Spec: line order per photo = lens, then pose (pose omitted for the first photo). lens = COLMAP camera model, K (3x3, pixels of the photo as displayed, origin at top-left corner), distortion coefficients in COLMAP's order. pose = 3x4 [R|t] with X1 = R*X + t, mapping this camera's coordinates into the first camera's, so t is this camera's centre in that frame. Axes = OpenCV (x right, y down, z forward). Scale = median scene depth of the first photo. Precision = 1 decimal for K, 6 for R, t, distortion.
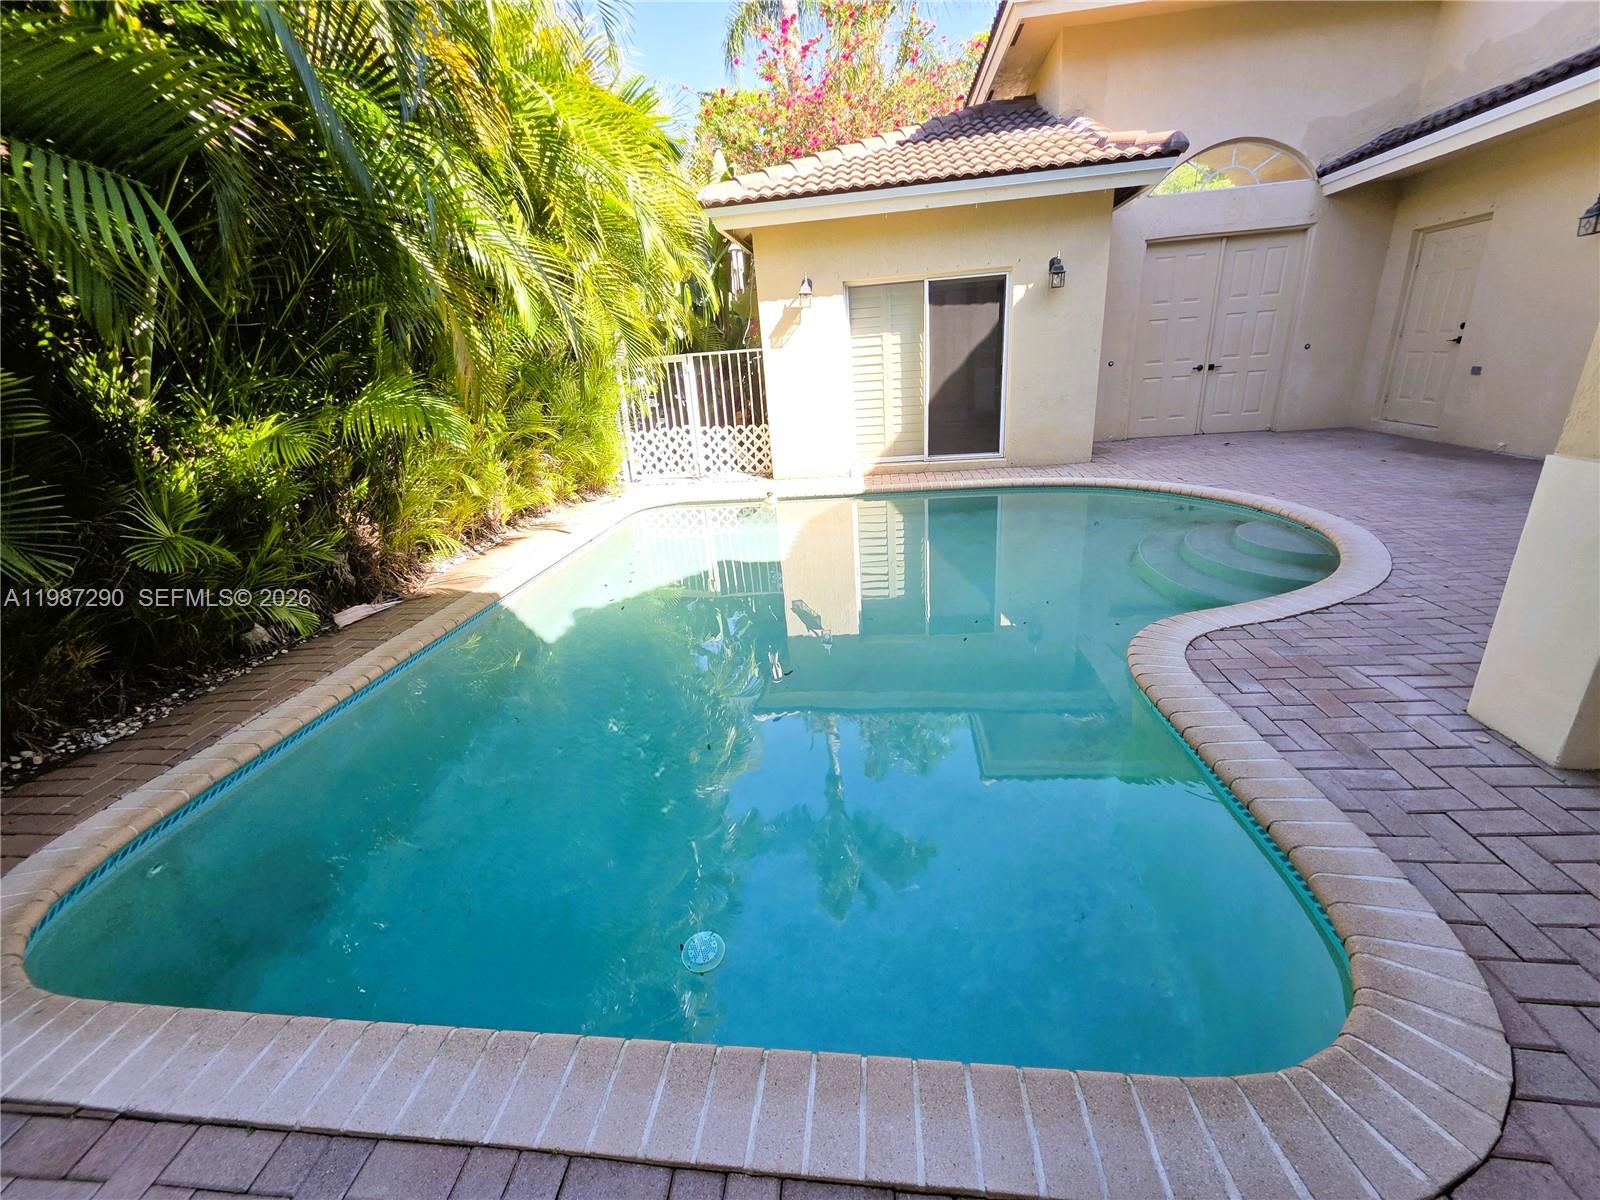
lens RADIAL K [[646.5, 0, 799.5], [0, 646.5, 598.7], [0, 0, 1]] dist [0.003292, 0.000111]
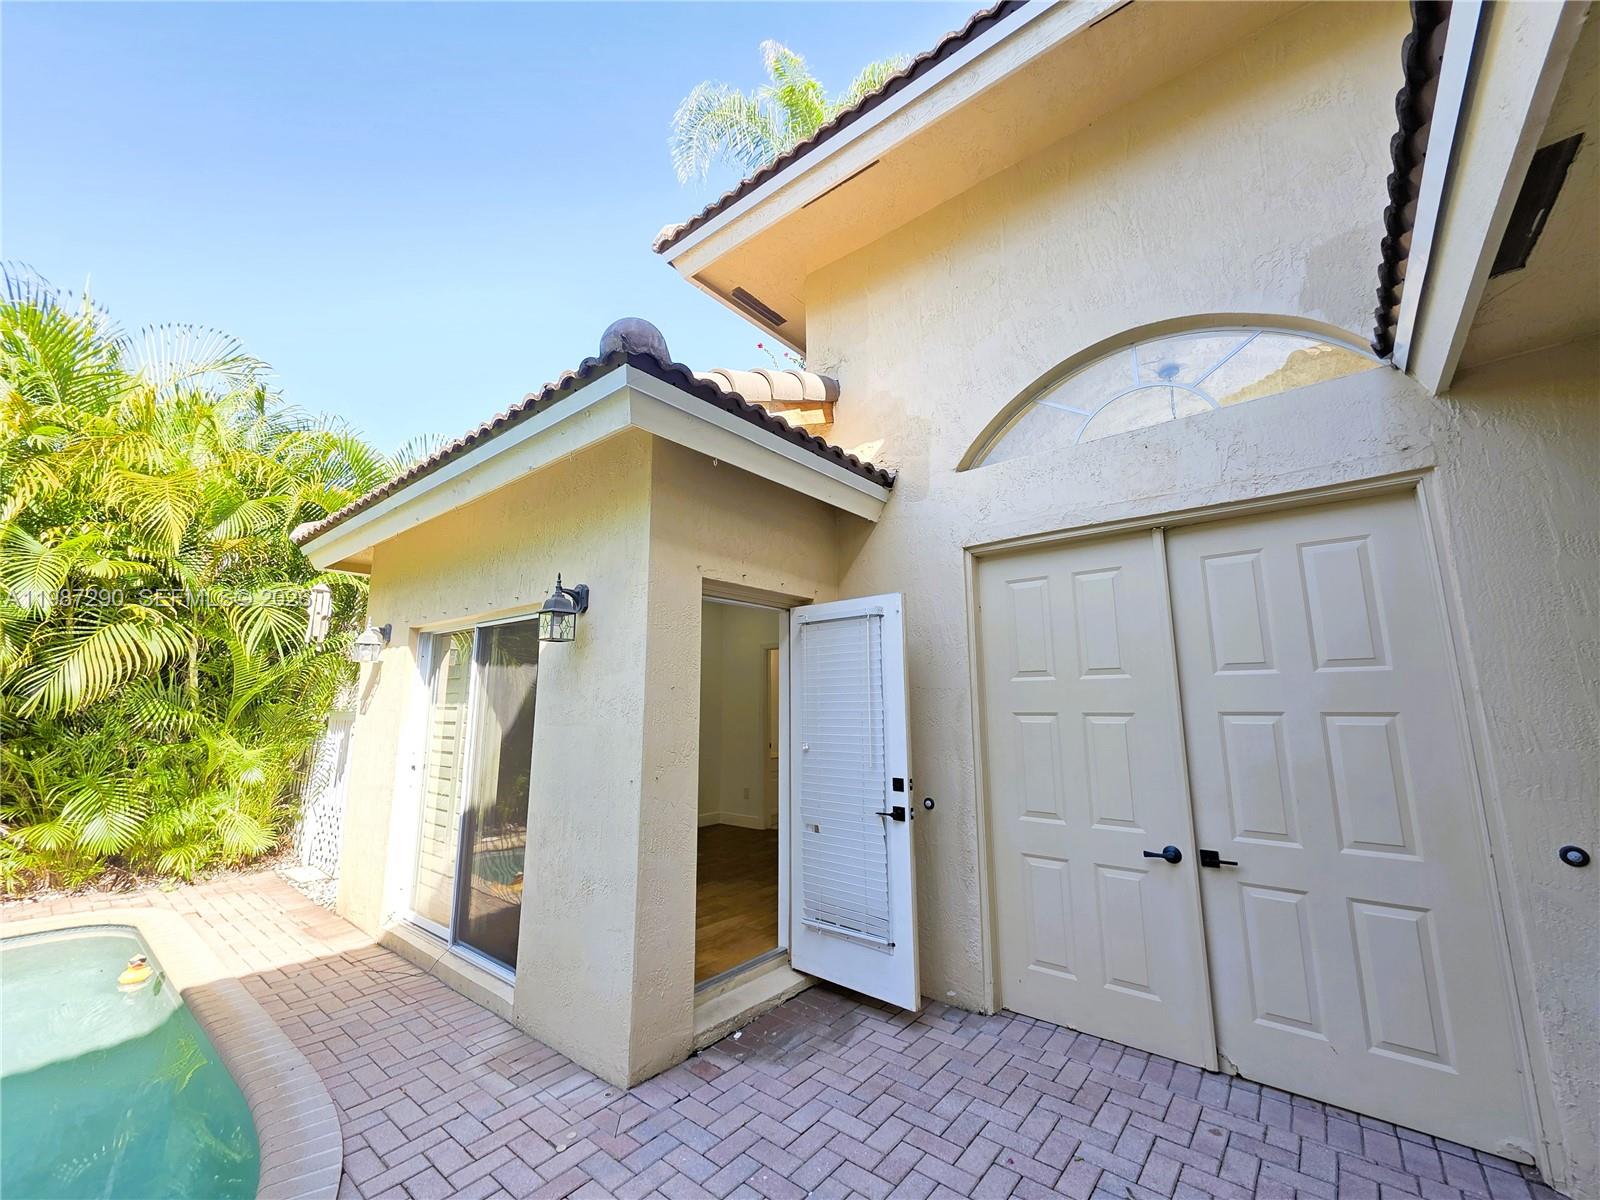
lens RADIAL K [[646.5, 0, 798.9], [0, 646.5, 594.1], [0, 0, 1]] dist [0.003292, 0.000111]
pose [[0.835244, -0.028717, -0.549128, 0.688603], [-0.234351, 0.884810, -0.402729, -0.312859], [0.497440, 0.465066, 0.732303, 0.621534]]
